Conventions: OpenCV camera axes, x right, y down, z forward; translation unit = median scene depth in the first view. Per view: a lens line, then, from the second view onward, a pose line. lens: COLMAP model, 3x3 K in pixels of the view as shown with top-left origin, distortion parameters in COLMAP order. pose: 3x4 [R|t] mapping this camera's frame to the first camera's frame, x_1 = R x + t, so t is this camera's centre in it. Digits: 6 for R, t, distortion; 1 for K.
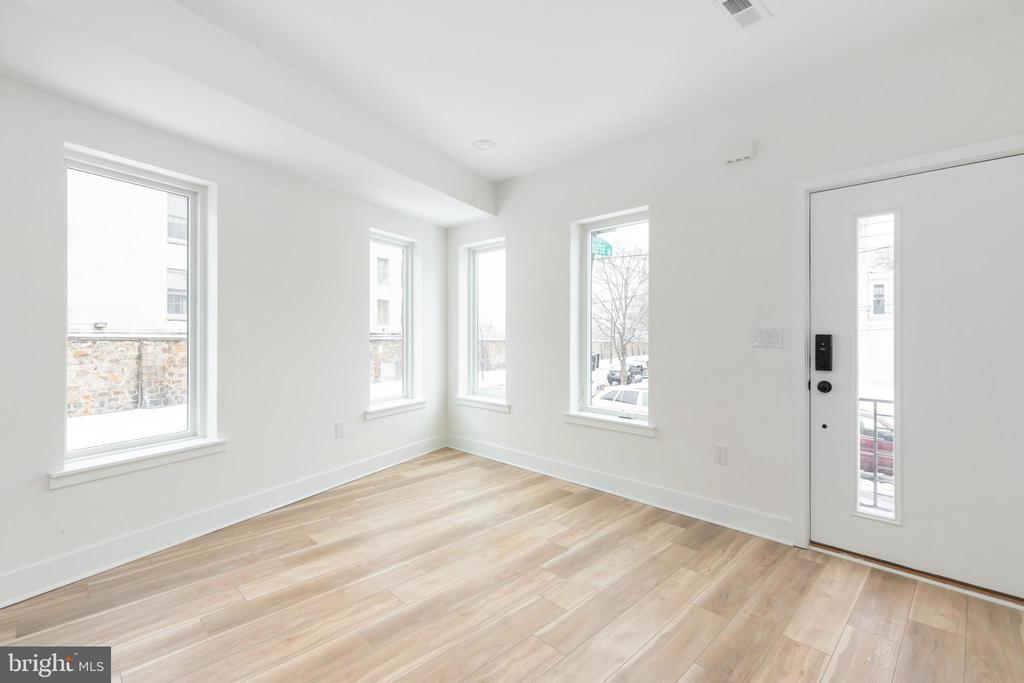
lens RADIAL K [[454.3, 0, 493.5], [0, 454.3, 326.3], [0, 0, 1]] dist [-0.004788, -0.000414]
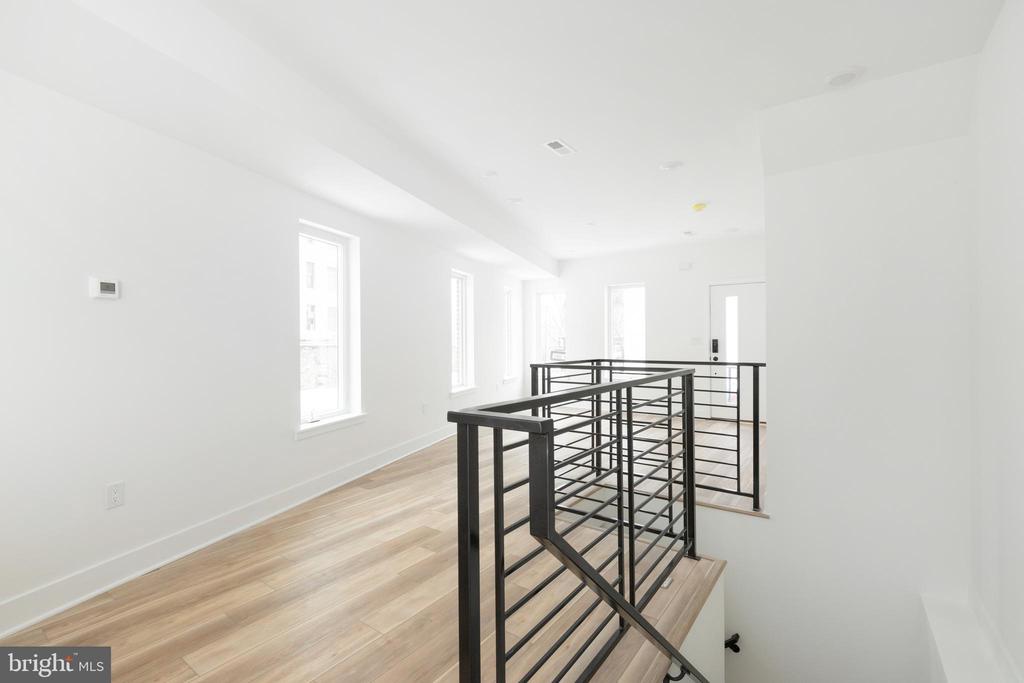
lens RADIAL K [[454.3, 0, 510.9], [0, 454.3, 332.5], [0, 0, 1]] dist [-0.004788, -0.000414]
pose [[0.981682, -0.009591, 0.190286, -0.564340], [0.010440, 0.999939, -0.003464, -0.014622], [-0.190242, 0.005387, 0.981723, -0.819951]]
